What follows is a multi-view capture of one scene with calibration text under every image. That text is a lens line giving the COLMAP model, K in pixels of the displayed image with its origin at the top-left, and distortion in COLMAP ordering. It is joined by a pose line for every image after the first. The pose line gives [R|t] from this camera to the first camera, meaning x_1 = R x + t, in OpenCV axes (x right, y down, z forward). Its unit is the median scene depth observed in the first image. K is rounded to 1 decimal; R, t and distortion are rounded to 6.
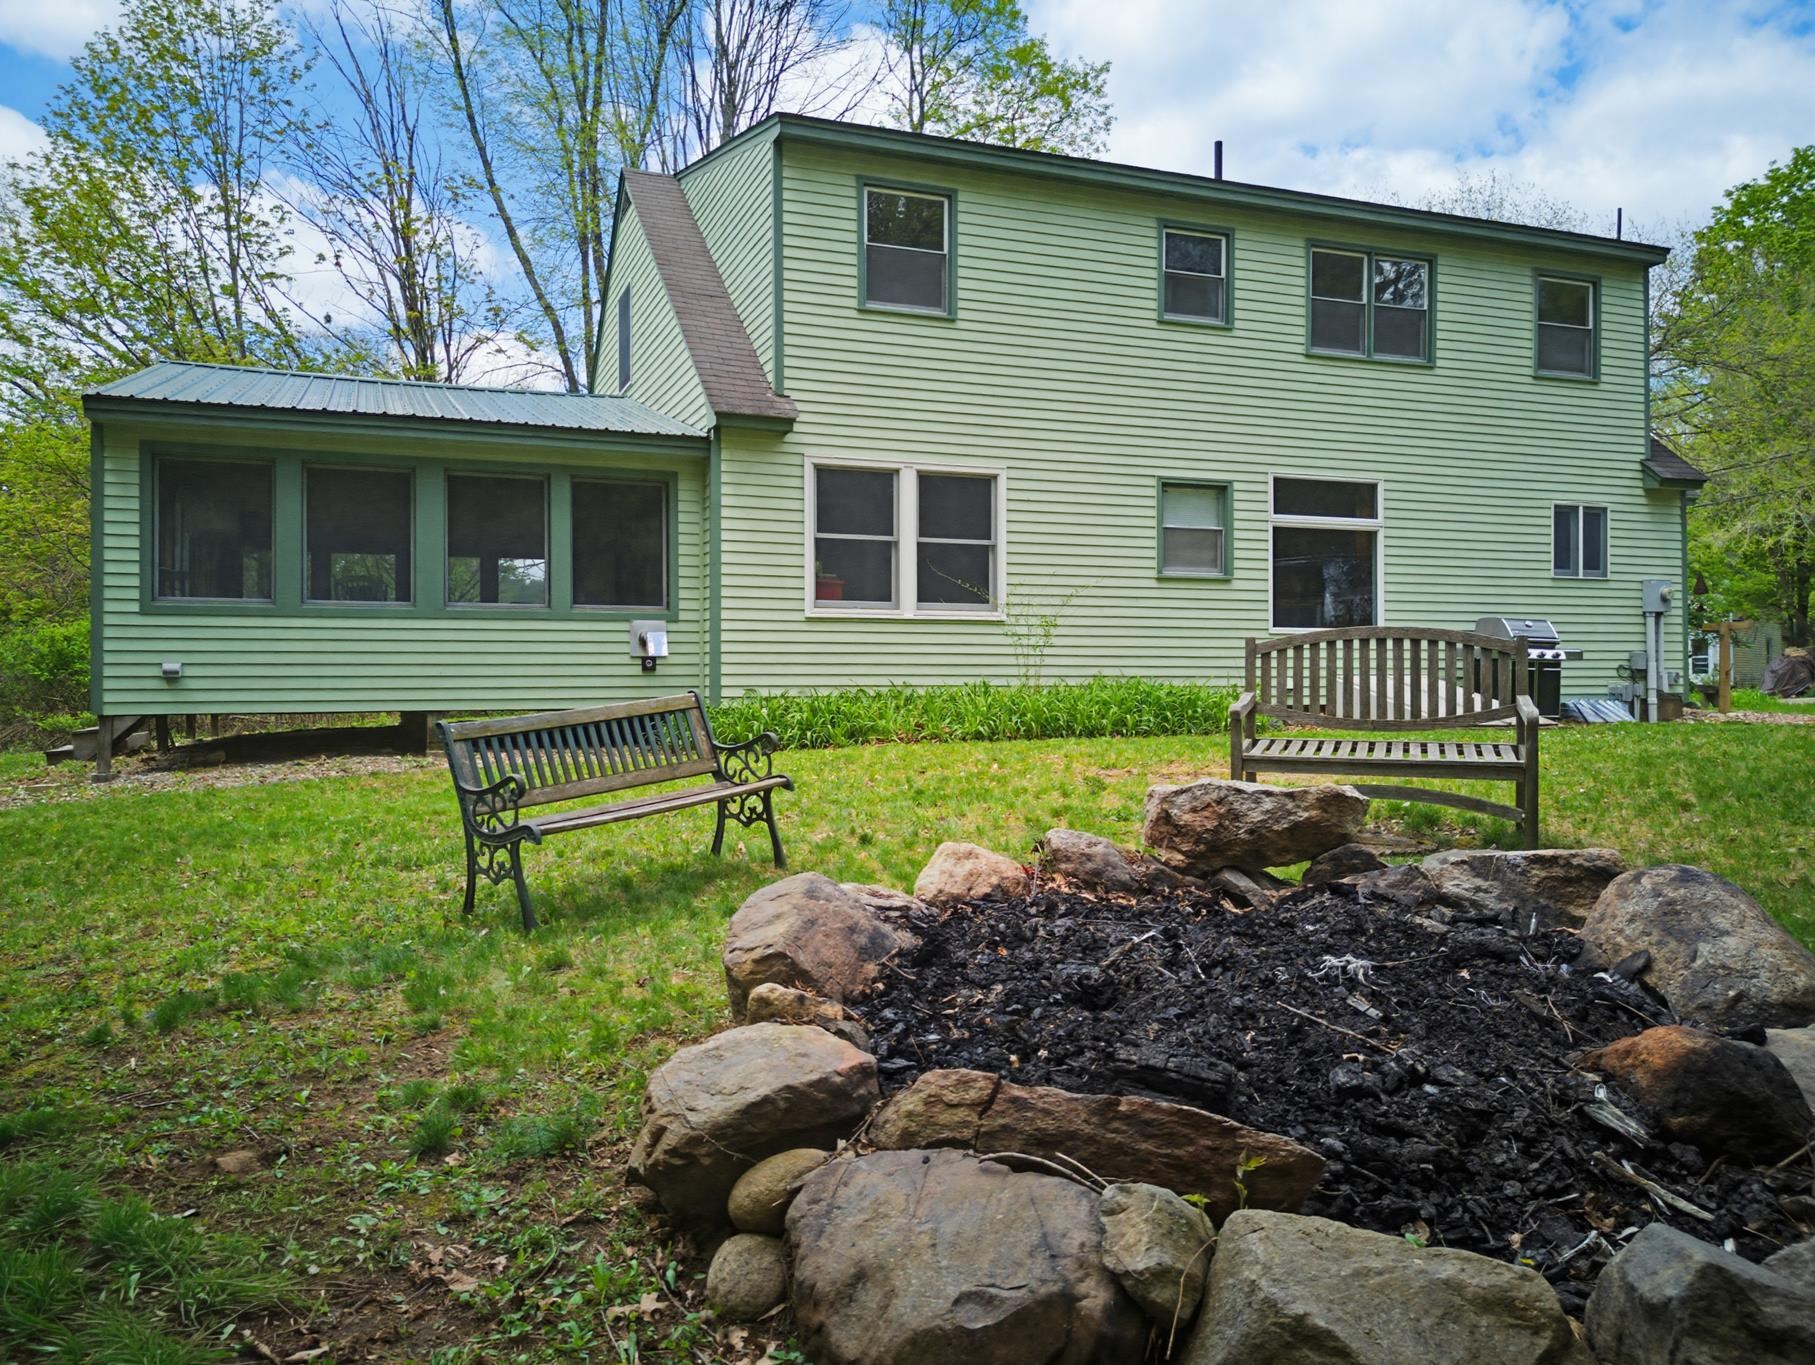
lens RADIAL K [[1304.1, 0, 907.5], [0, 1304.1, 682.5], [0, 0, 1]] dist [0.057208, -0.001877]
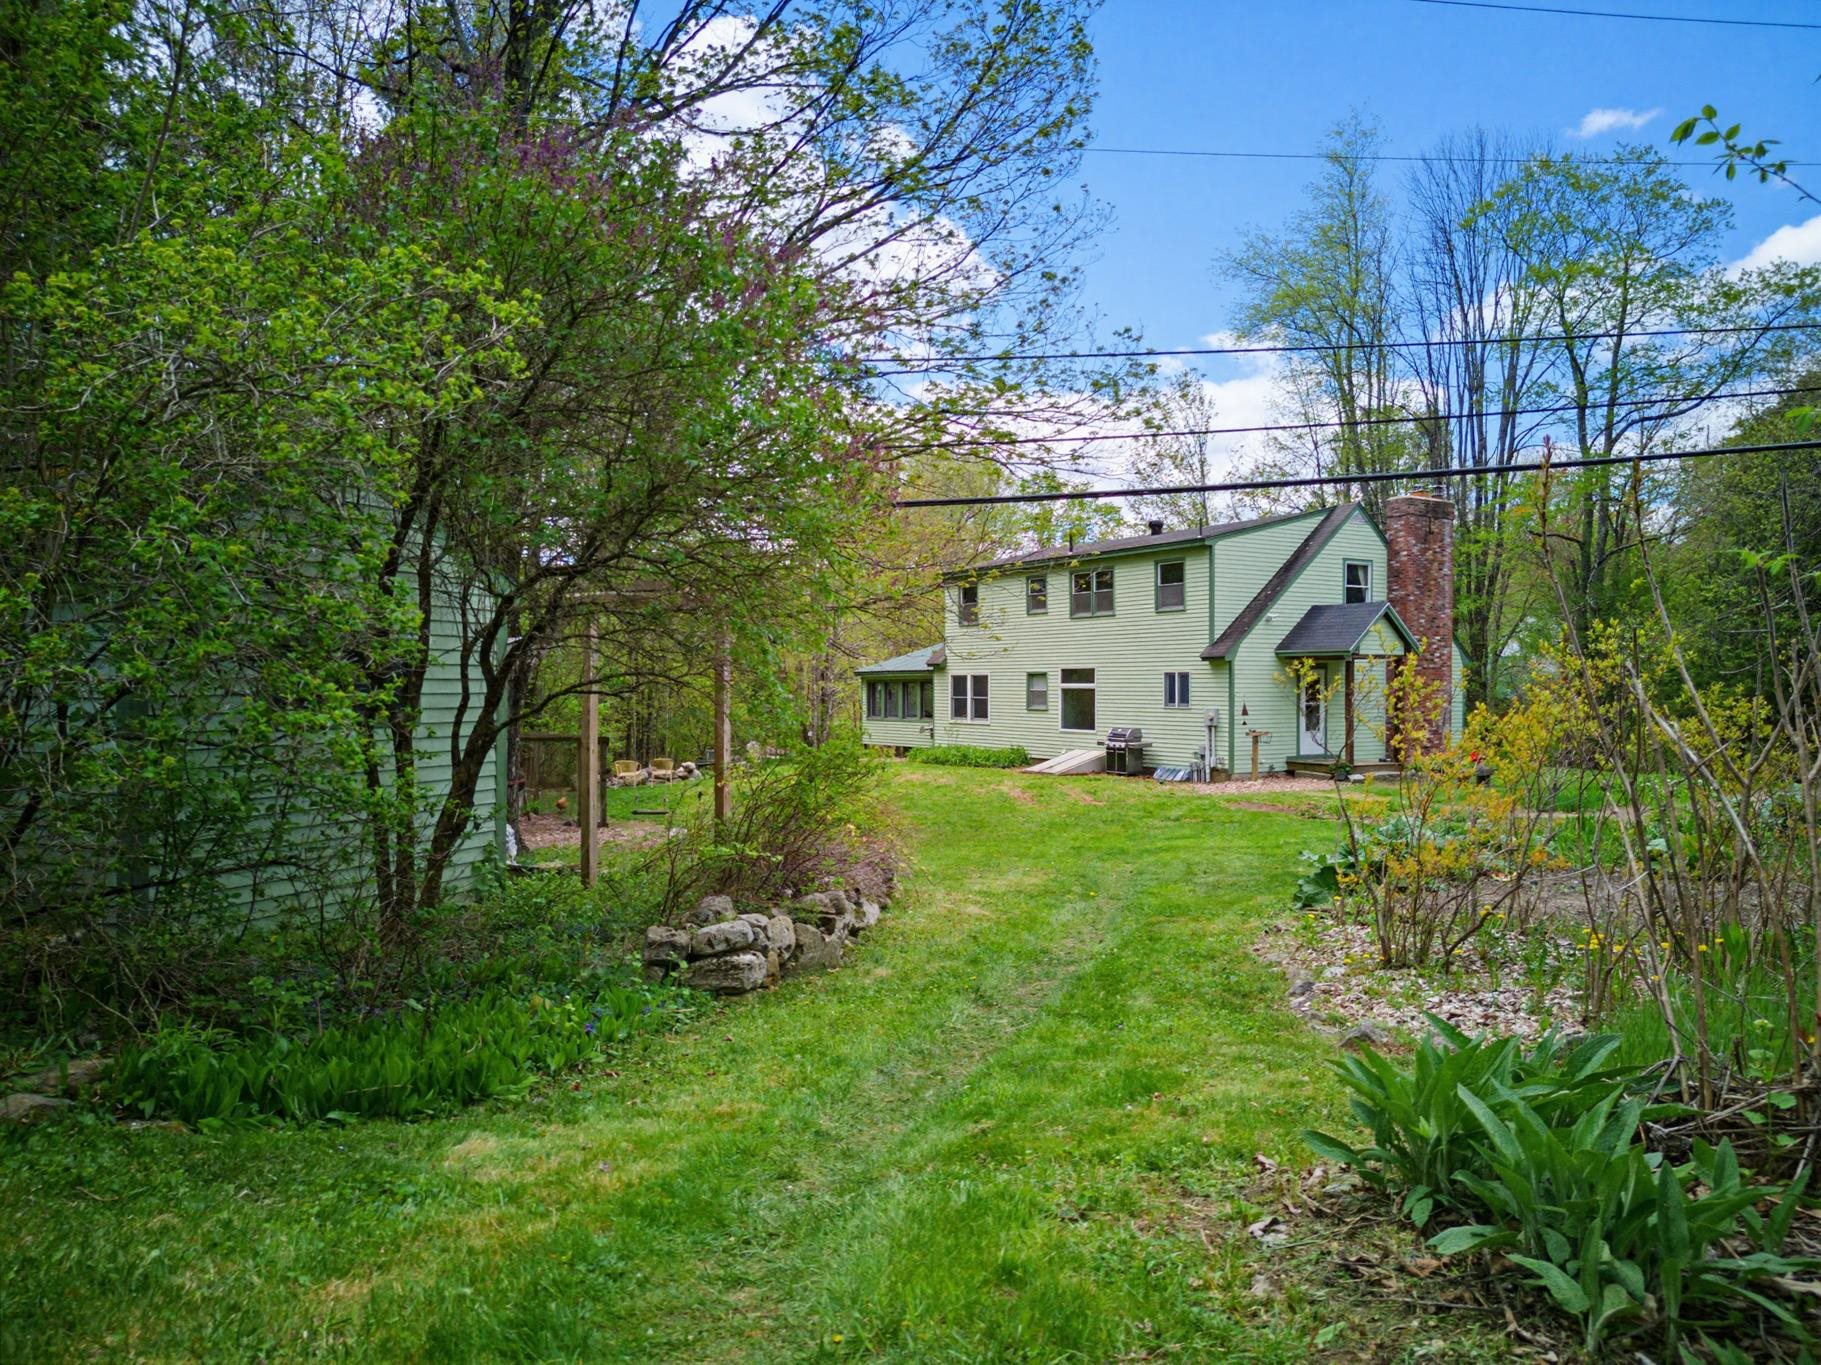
lens RADIAL K [[1279.0, 0, 910.5], [0, 1279.0, 682.5], [0, 0, 1]] dist [0.035981, -0.026572]
pose [[0.227530, -0.002589, -0.973768, 2.792329], [-0.004408, 0.999983, -0.003689, -0.130300], [0.973761, 0.005132, 0.227515, 0.186966]]
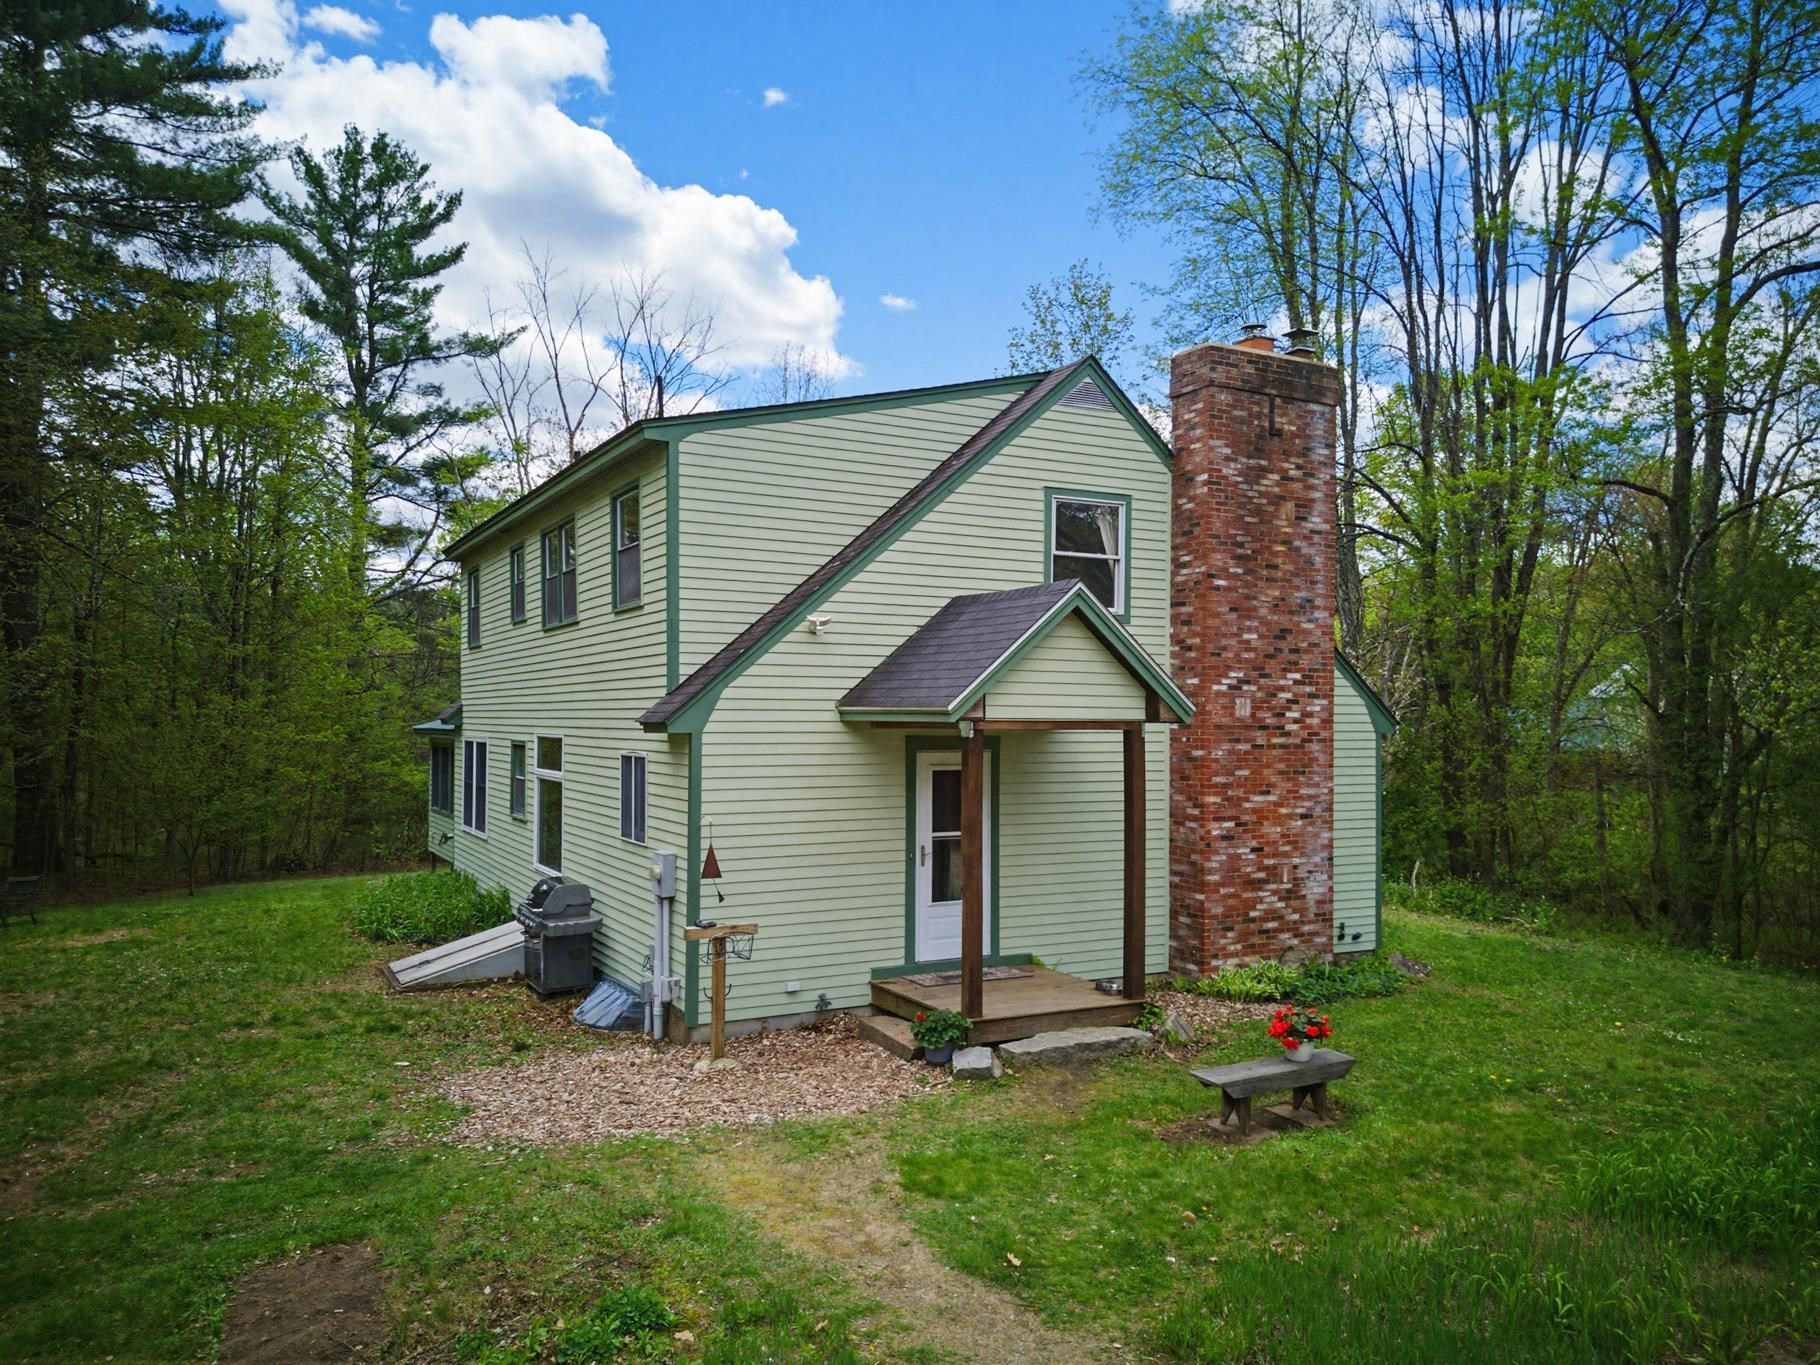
lens RADIAL K [[1278.3, 0, 910.0], [0, 1278.3, 682.5], [0, 0, 1]] dist [0.035981, -0.026572]
pose [[0.144581, -0.026133, -0.989148, 1.623980], [-0.007922, 0.999589, -0.027566, -0.191565], [0.989461, 0.011821, 0.144315, 1.268176]]
